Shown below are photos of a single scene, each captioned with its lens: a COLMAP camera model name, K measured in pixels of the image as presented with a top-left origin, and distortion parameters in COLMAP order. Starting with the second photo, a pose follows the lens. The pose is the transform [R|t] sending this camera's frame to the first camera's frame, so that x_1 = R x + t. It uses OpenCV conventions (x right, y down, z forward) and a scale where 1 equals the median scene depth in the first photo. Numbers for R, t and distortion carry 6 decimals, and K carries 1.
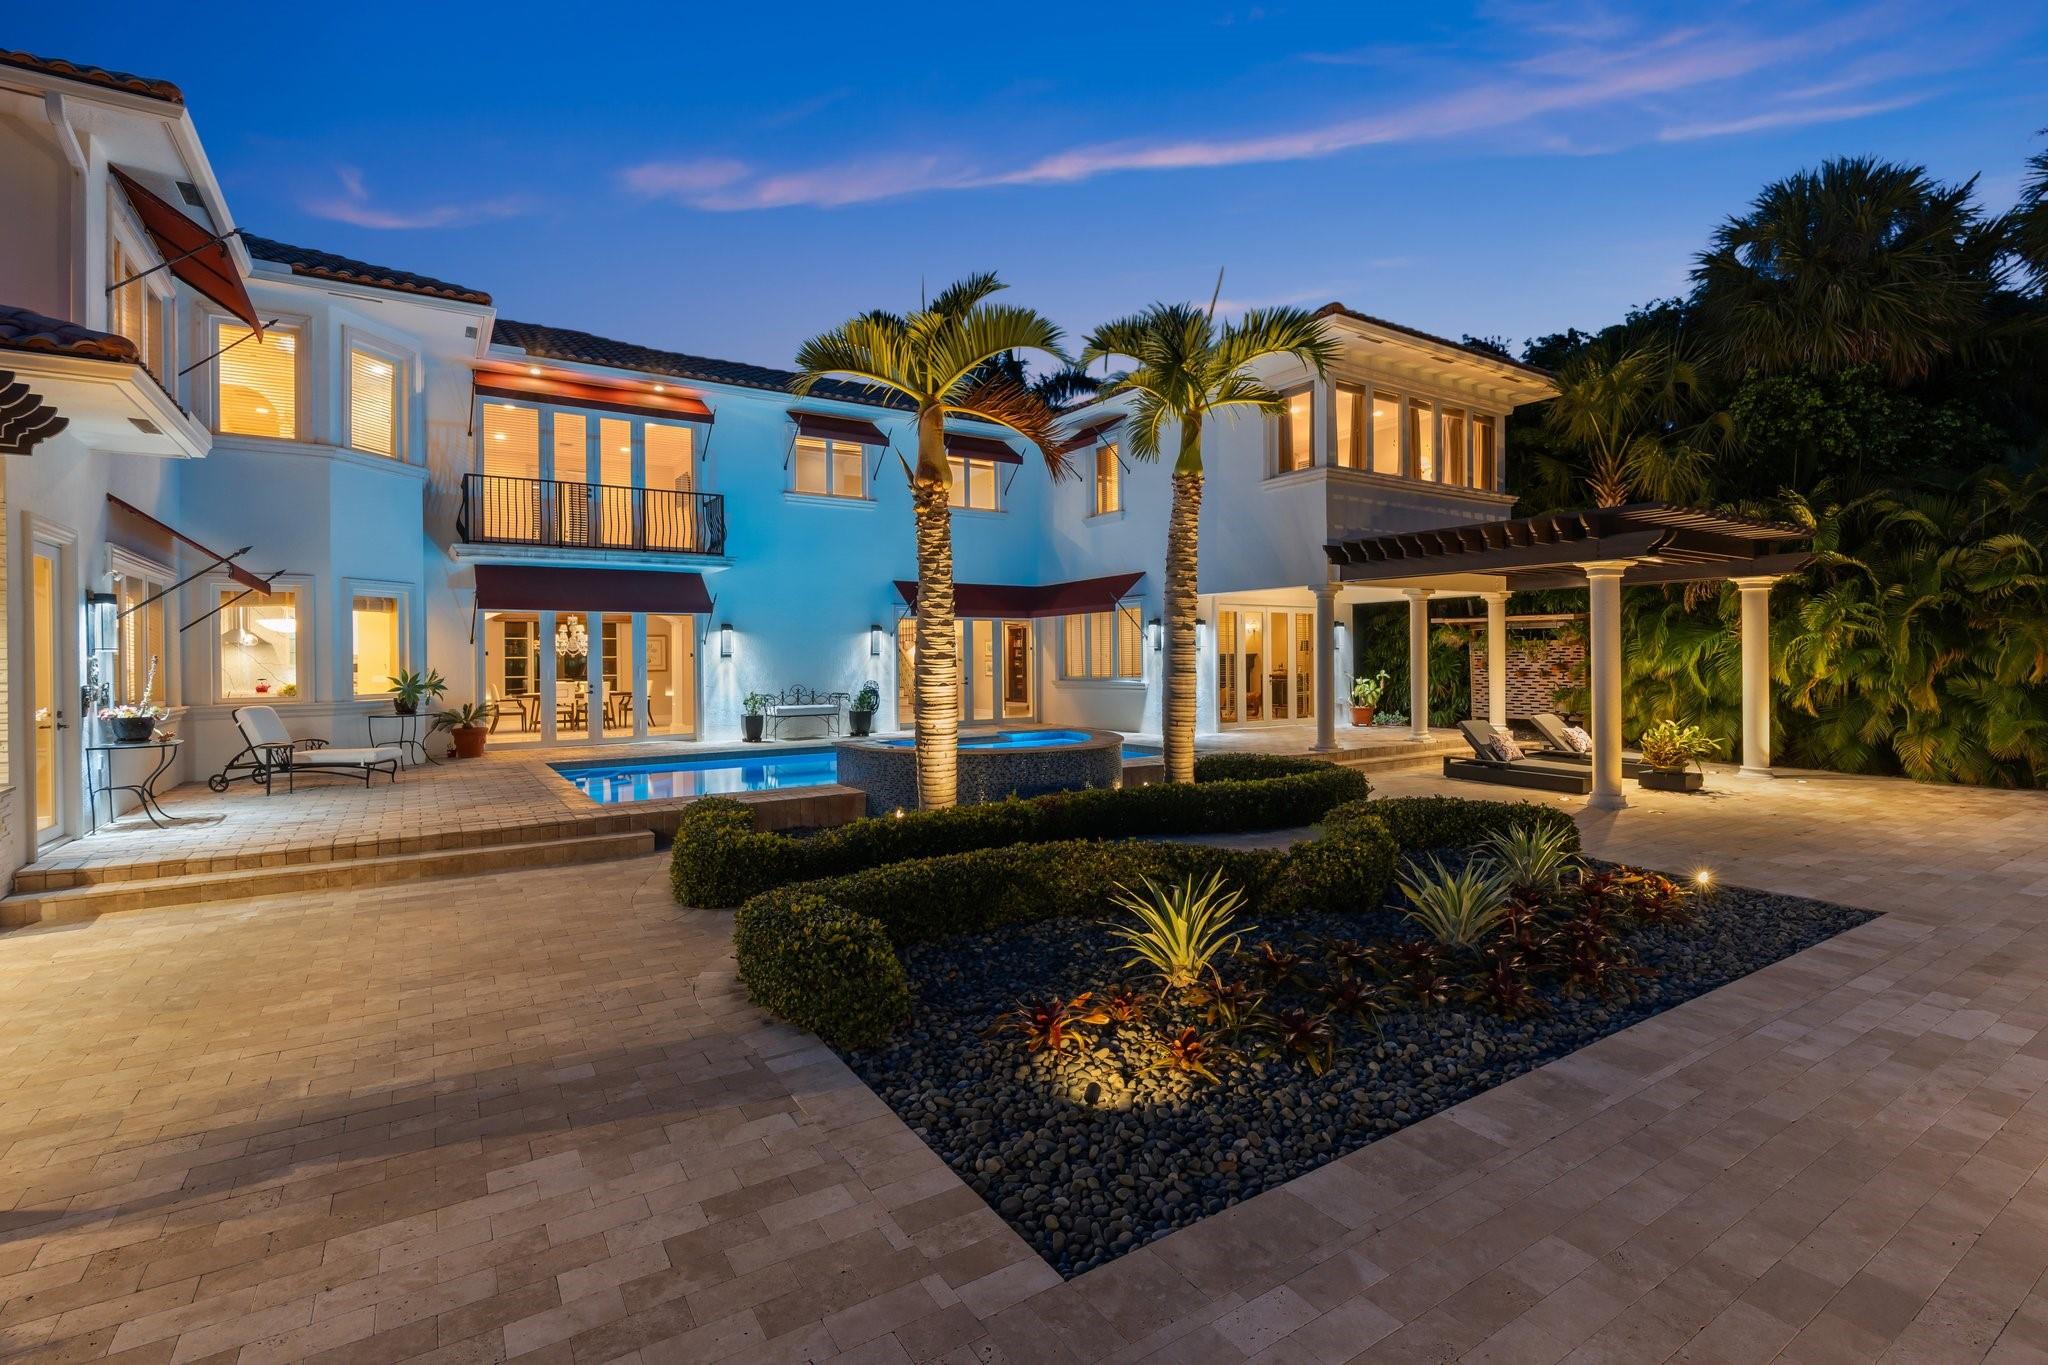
lens RADIAL K [[941.2, 0, 1020.3], [0, 941.2, 664.8], [0, 0, 1]] dist [-0.013184, 0.005655]
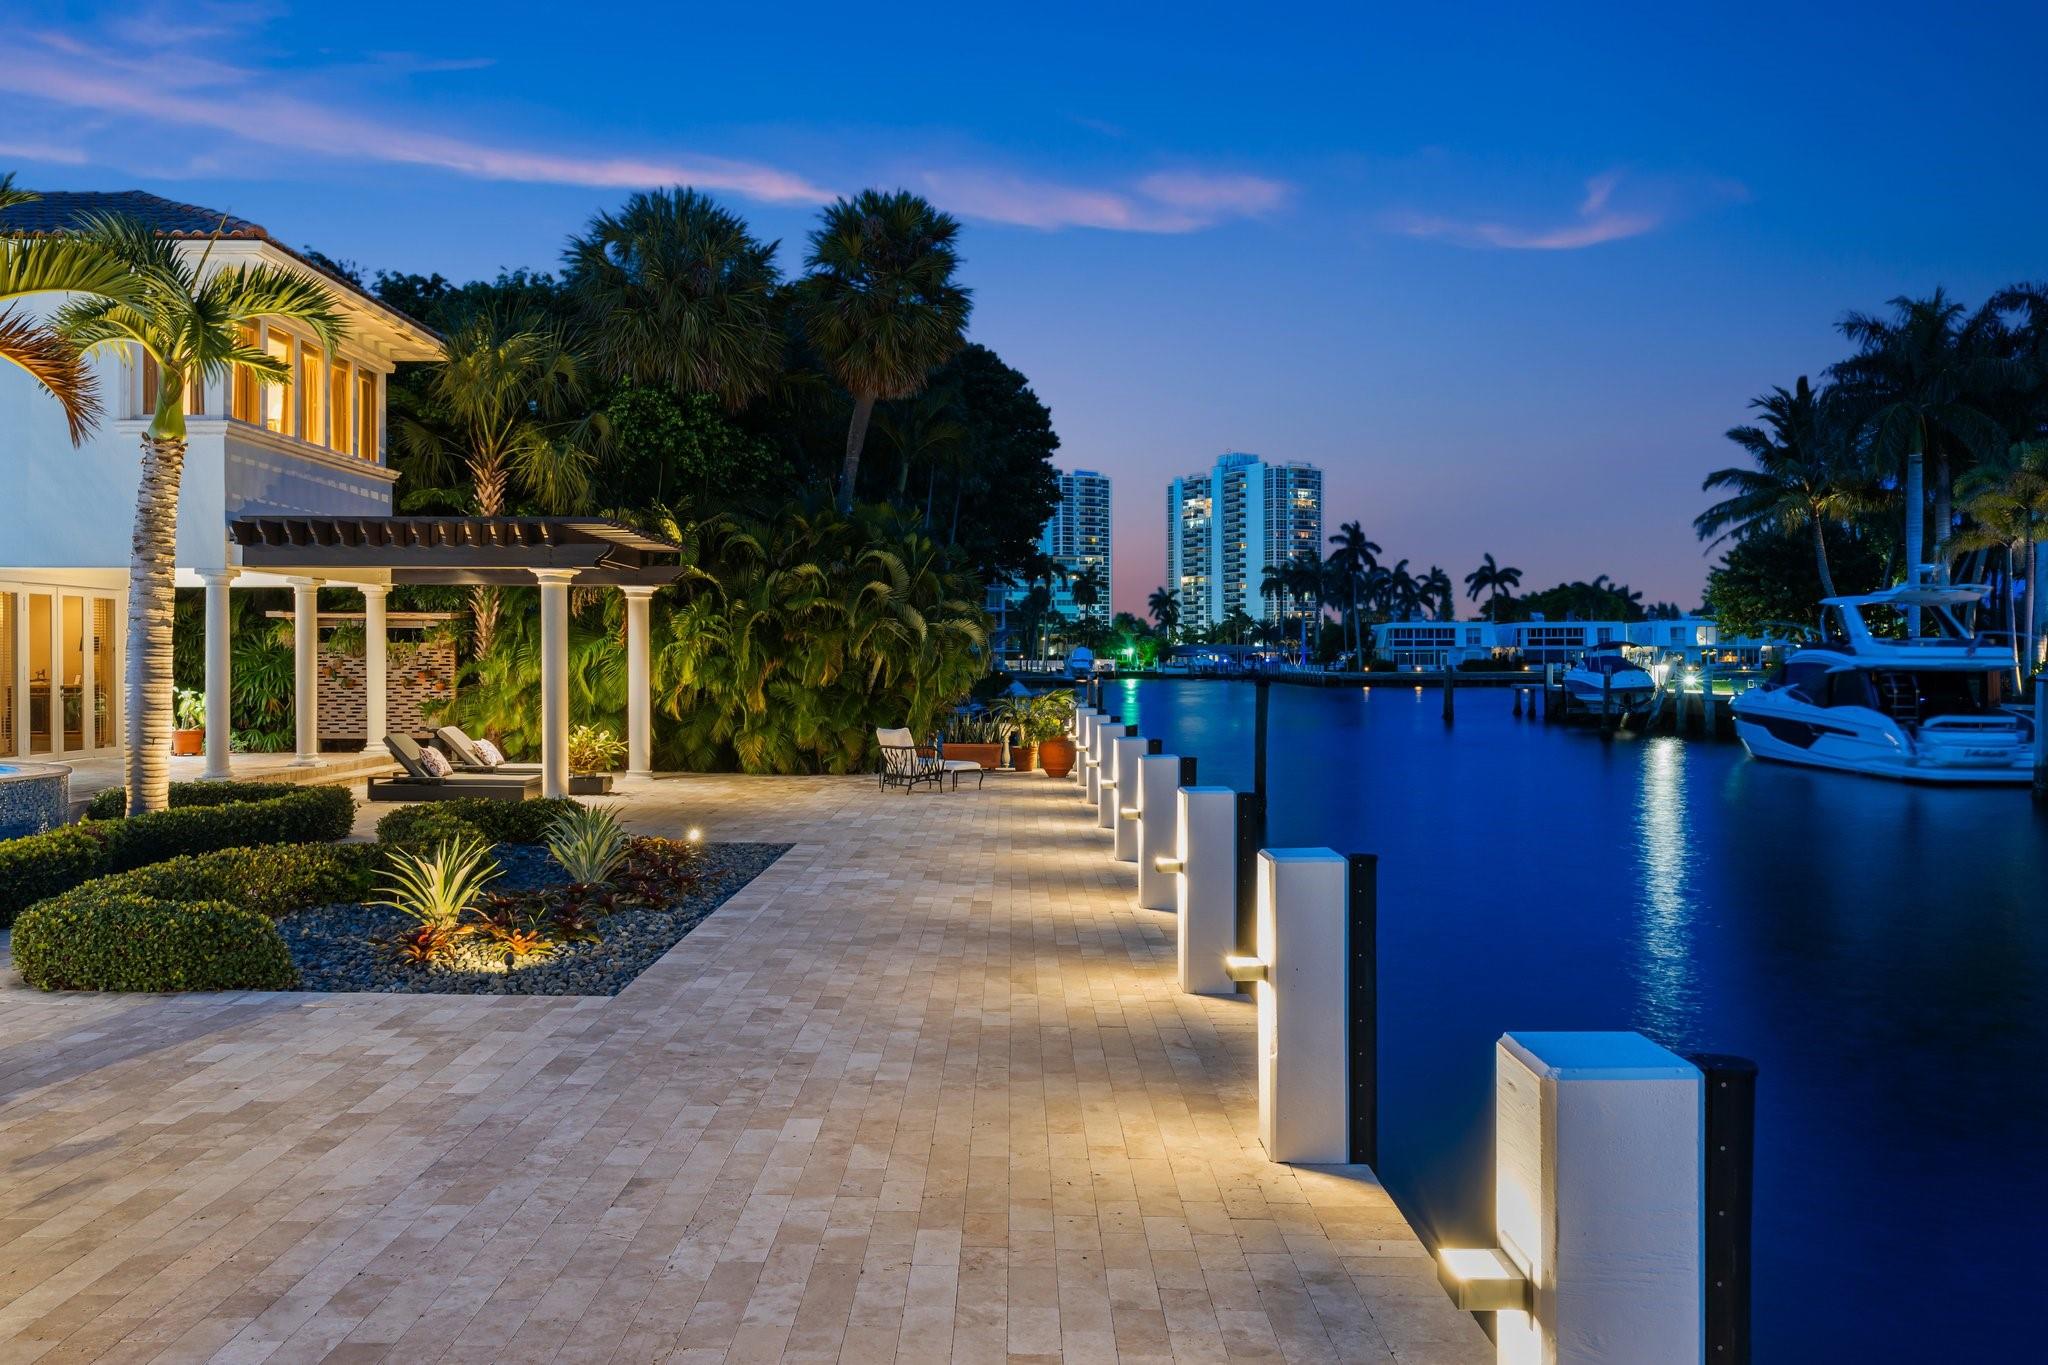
lens RADIAL K [[1550.4, 0, 1026.2], [0, 1550.4, 663.9], [0, 0, 1]] dist [0.001476, 0.002244]
pose [[0.532924, 0.005360, 0.846146, -0.410346], [0.001497, 0.999972, -0.007277, 0.004735], [-0.846162, 0.005145, 0.532902, -0.256984]]
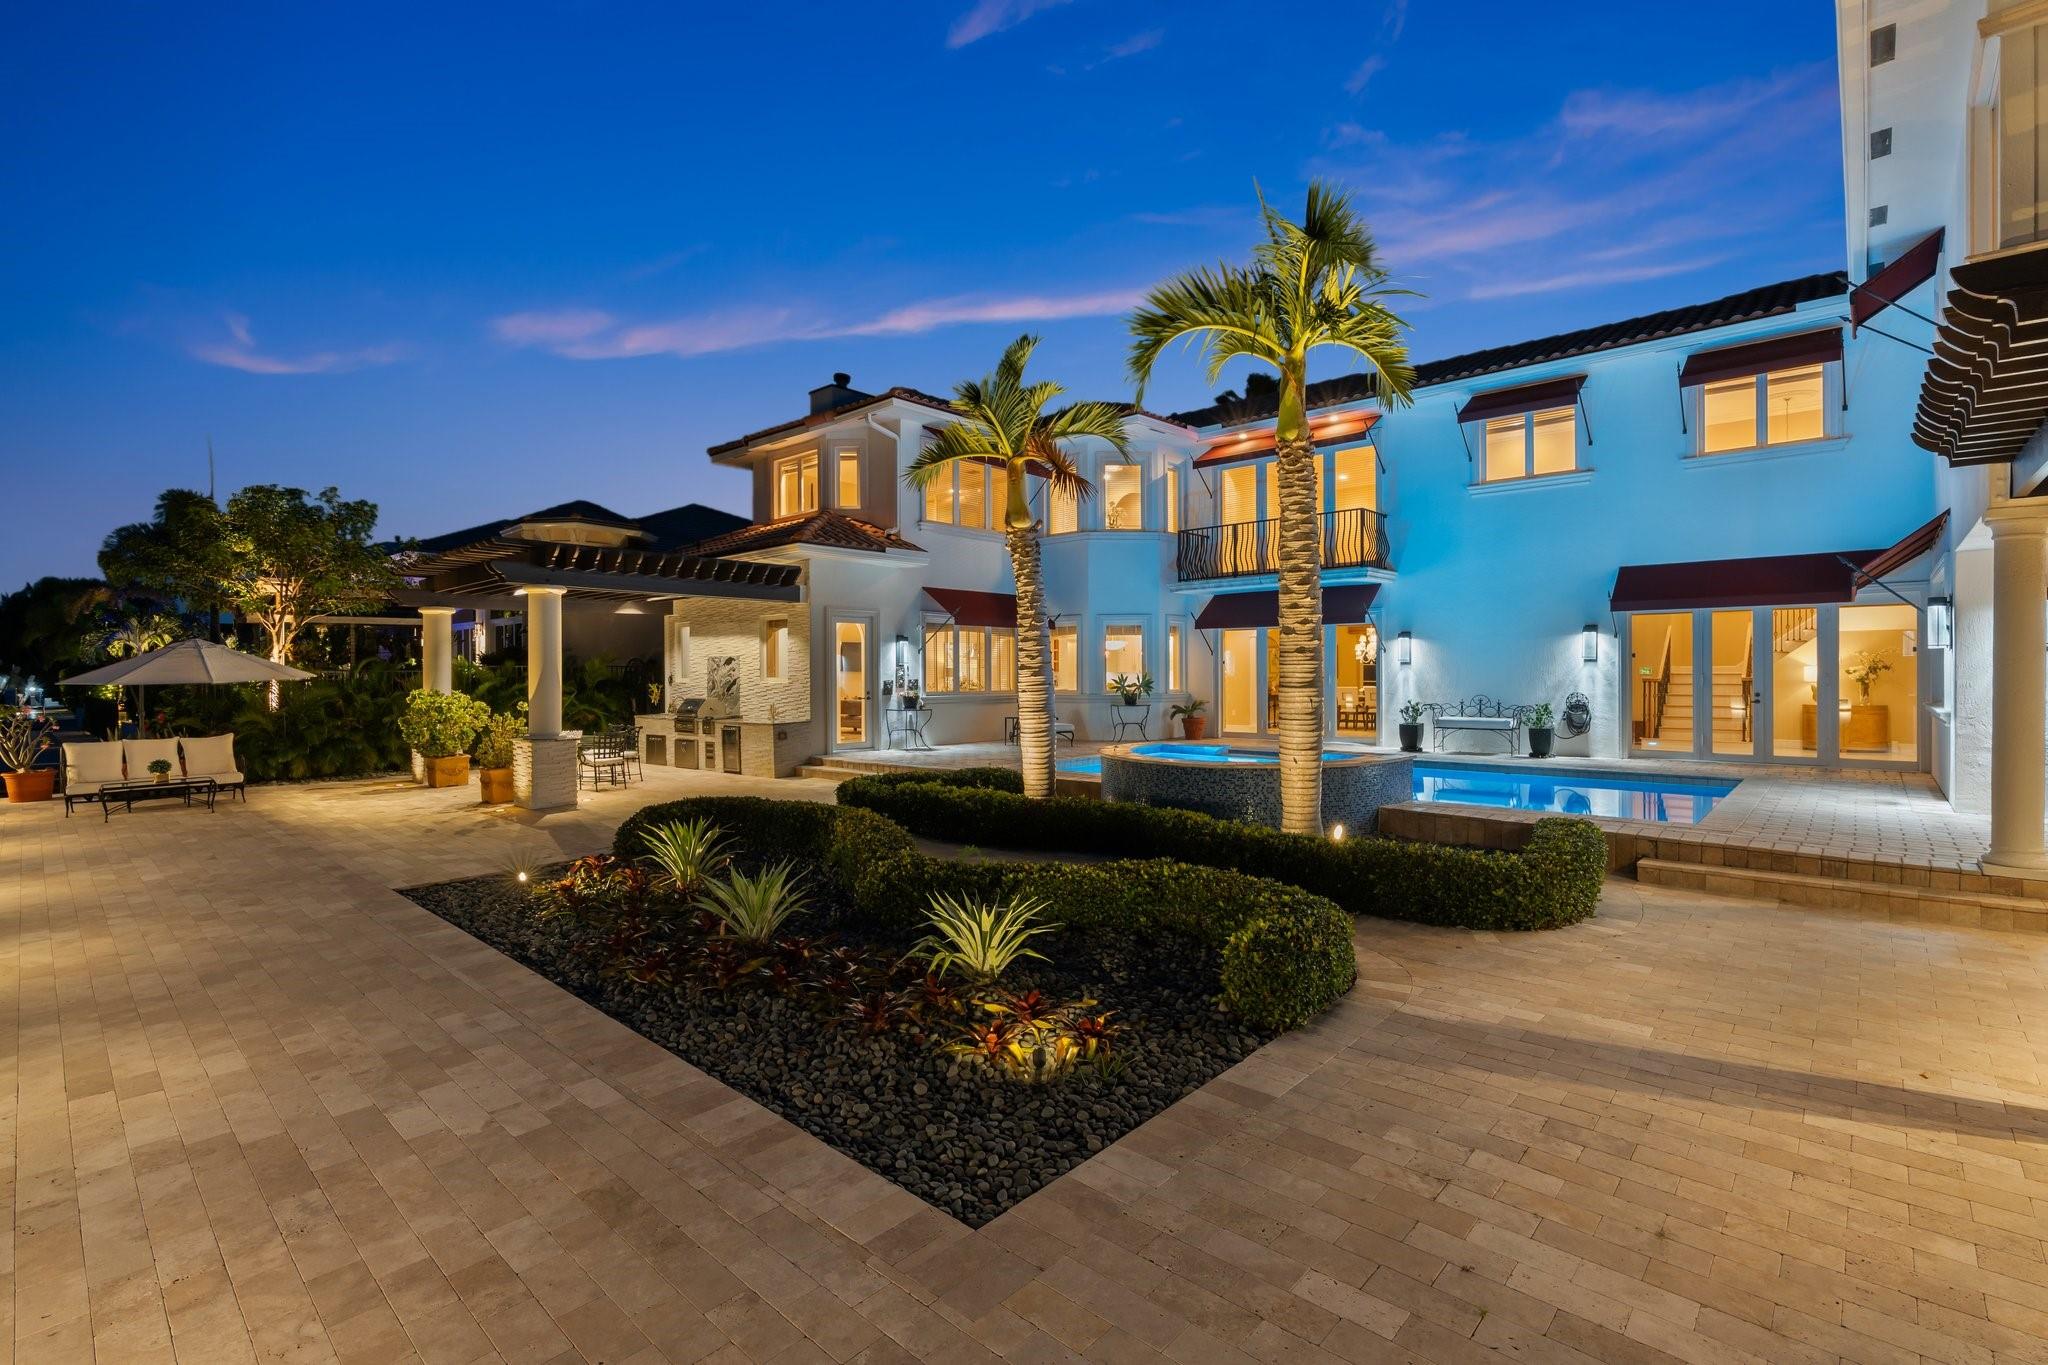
lens RADIAL K [[923.7, 0, 1014.3], [0, 923.7, 671.4], [0, 0, 1]] dist [-0.011544, 0.003403]
pose [[0.251257, 0.006761, -0.967897, 0.627026], [-0.002952, 0.999976, 0.006219, -0.006632], [0.967916, 0.001295, 0.251271, 0.412327]]
